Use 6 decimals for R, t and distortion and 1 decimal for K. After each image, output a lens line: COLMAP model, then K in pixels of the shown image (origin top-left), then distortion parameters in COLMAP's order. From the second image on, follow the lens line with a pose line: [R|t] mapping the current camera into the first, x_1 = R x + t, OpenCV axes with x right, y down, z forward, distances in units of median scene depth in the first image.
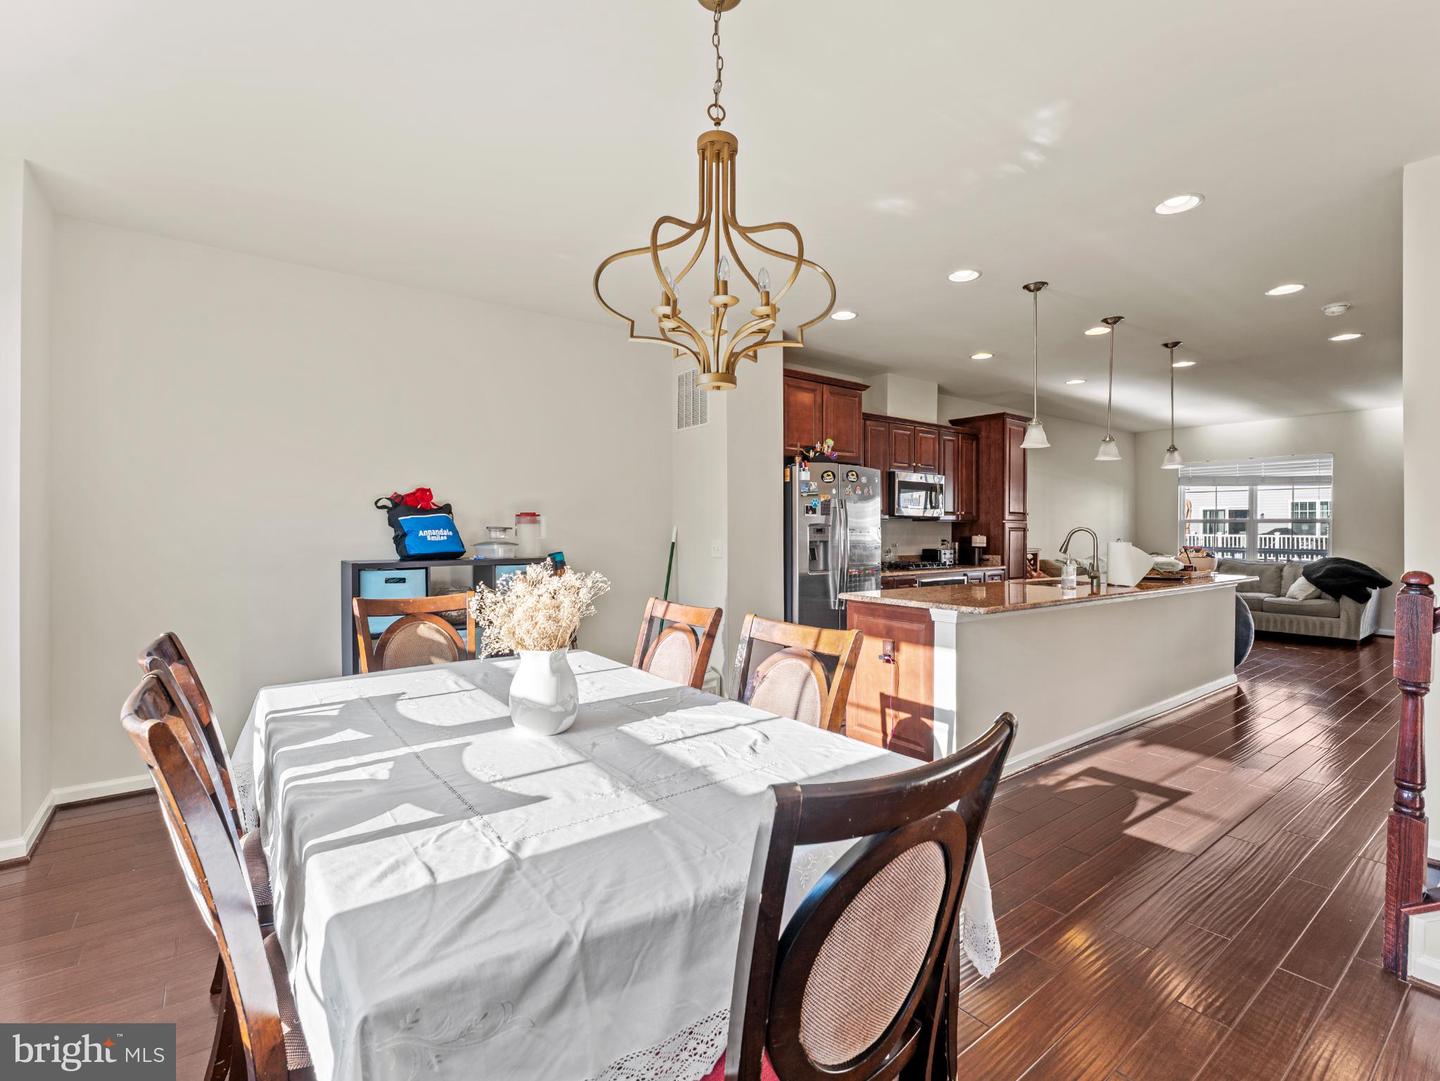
lens RADIAL K [[670.3, 0, 725.3], [0, 670.3, 532.4], [0, 0, 1]] dist [-0.002544, -0.000502]
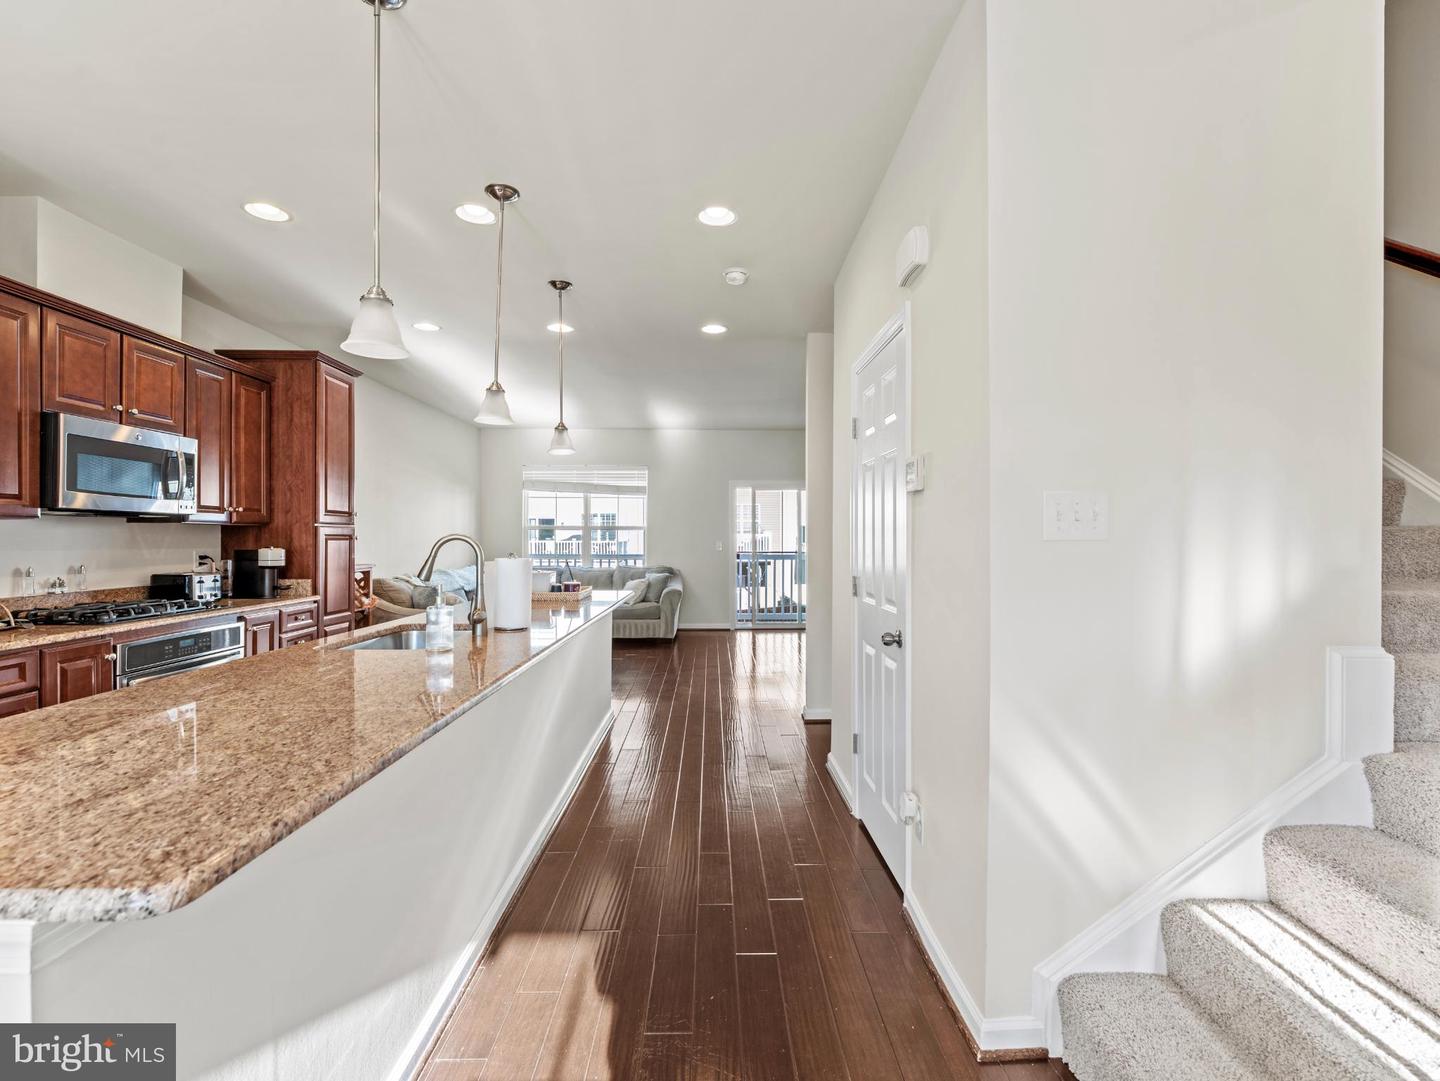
lens RADIAL K [[658.3, 0, 723.2], [0, 658.3, 533.1], [0, 0, 1]] dist [-0.008346, -0.000421]
pose [[0.592571, 0.001409, 0.805517, 0.143587], [0.005761, 0.999965, -0.005988, -0.002641], [-0.805497, 0.008189, 0.592543, 0.322309]]
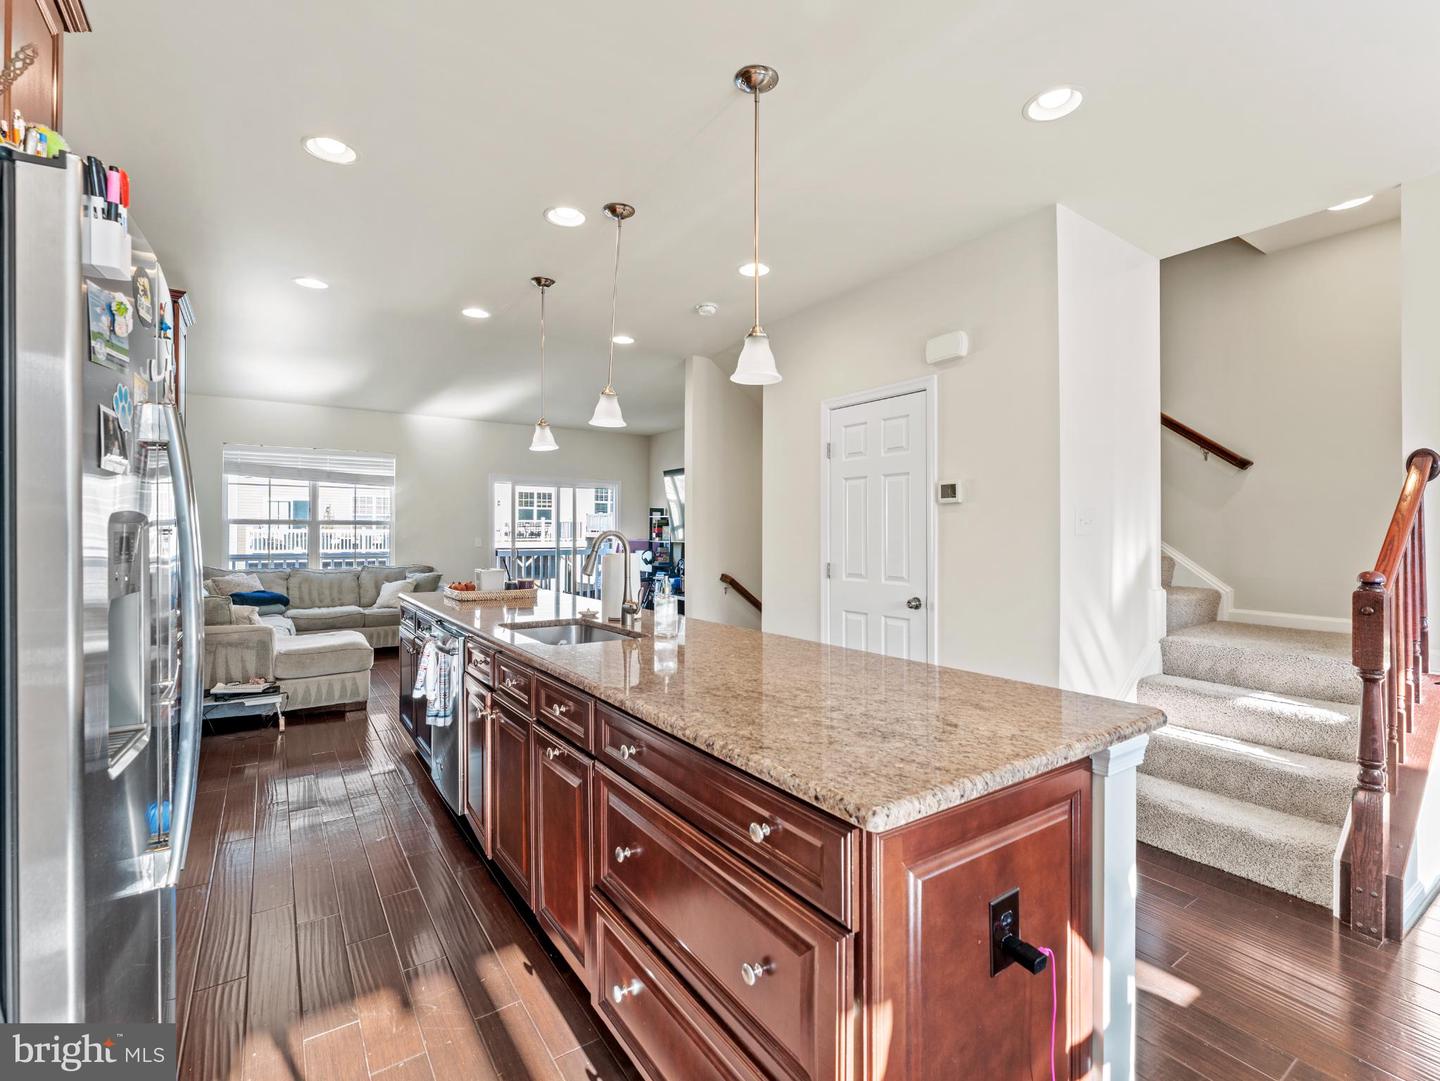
lens RADIAL K [[658.3, 0, 723.2], [0, 658.3, 533.1], [0, 0, 1]] dist [-0.008346, -0.000421]
pose [[0.047589, -0.003712, 0.998860, -0.033175], [0.005497, 0.999979, 0.003454, -0.004642], [-0.998852, 0.005326, 0.047608, 0.578777]]
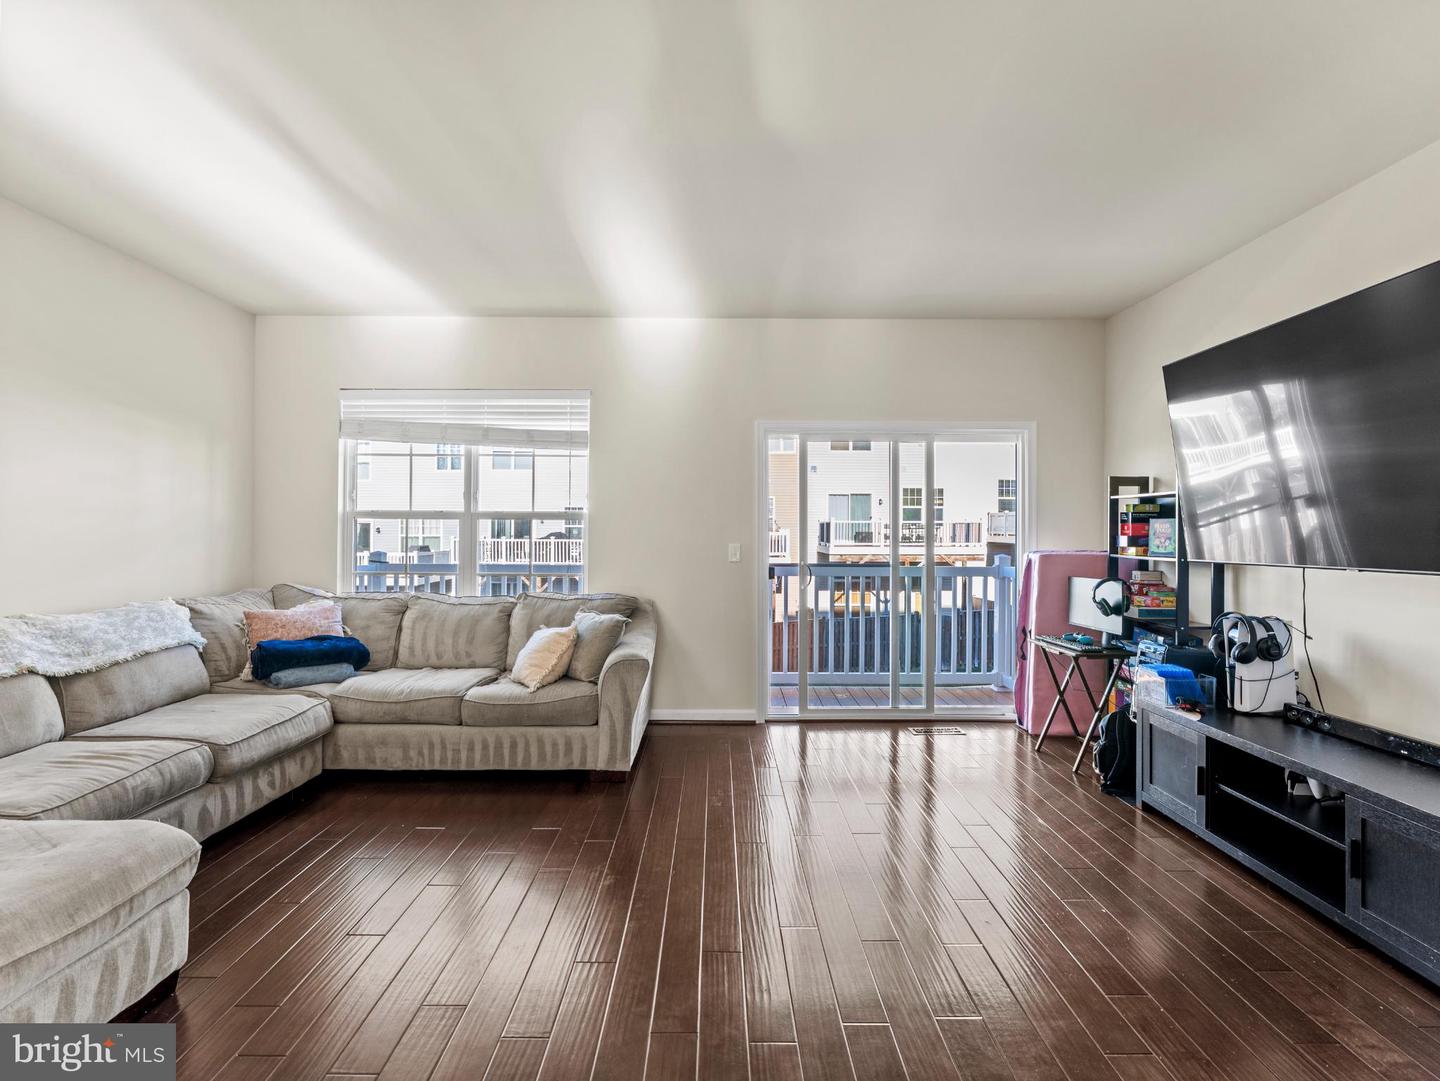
lens RADIAL K [[658.3, 0, 723.2], [0, 658.3, 533.1], [0, 0, 1]] dist [-0.008346, -0.000421]
pose [[0.600048, 0.002748, 0.799960, 0.668806], [0.001657, 0.999988, -0.004678, -0.001313], [-0.799963, 0.004133, 0.600036, 0.724439]]
